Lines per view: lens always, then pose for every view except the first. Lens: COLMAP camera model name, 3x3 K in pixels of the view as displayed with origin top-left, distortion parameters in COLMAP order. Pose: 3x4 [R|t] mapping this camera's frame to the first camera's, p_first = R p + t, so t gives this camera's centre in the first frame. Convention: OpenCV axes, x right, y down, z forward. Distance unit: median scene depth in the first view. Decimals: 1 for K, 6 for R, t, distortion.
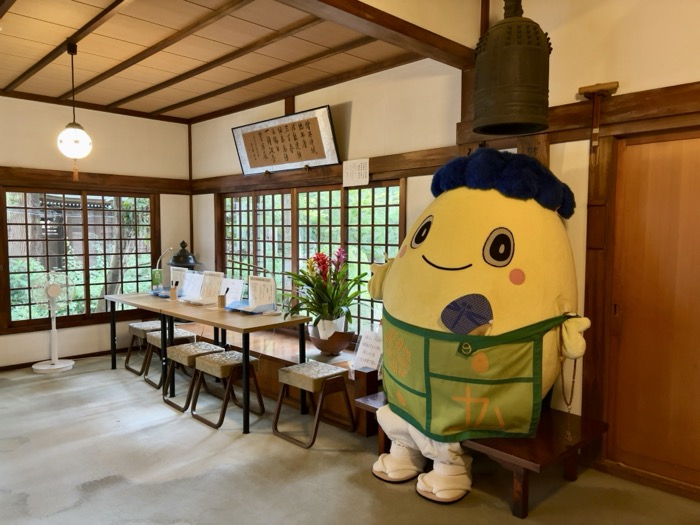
lens RADIAL K [[527.2, 0, 350.0], [0, 527.2, 267.9], [0, 0, 1]] dist [0.054442, -0.059233]
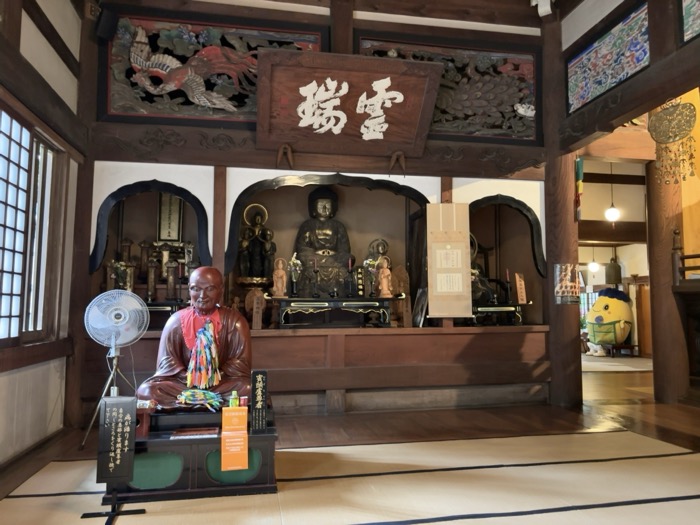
lens RADIAL K [[527.2, 0, 344.6], [0, 527.2, 266.7], [0, 0, 1]] dist [0.054442, -0.059233]
pose [[0.830635, -0.043971, -0.555078, 0.775966], [-0.041639, 0.989181, -0.140669, 0.301229], [0.555258, 0.139957, 0.819818, -3.534706]]
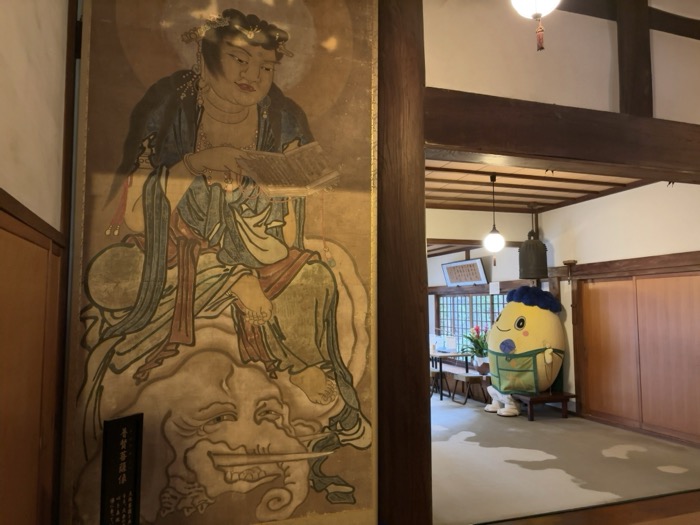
lens RADIAL K [[527.2, 0, 356.7], [0, 527.2, 266.2], [0, 0, 1]] dist [0.054442, -0.059233]
pose [[0.905731, -0.037402, -0.422199, 0.494727], [-0.025970, 0.989331, -0.143355, 0.063221], [0.423056, 0.140805, 0.895096, -1.392280]]
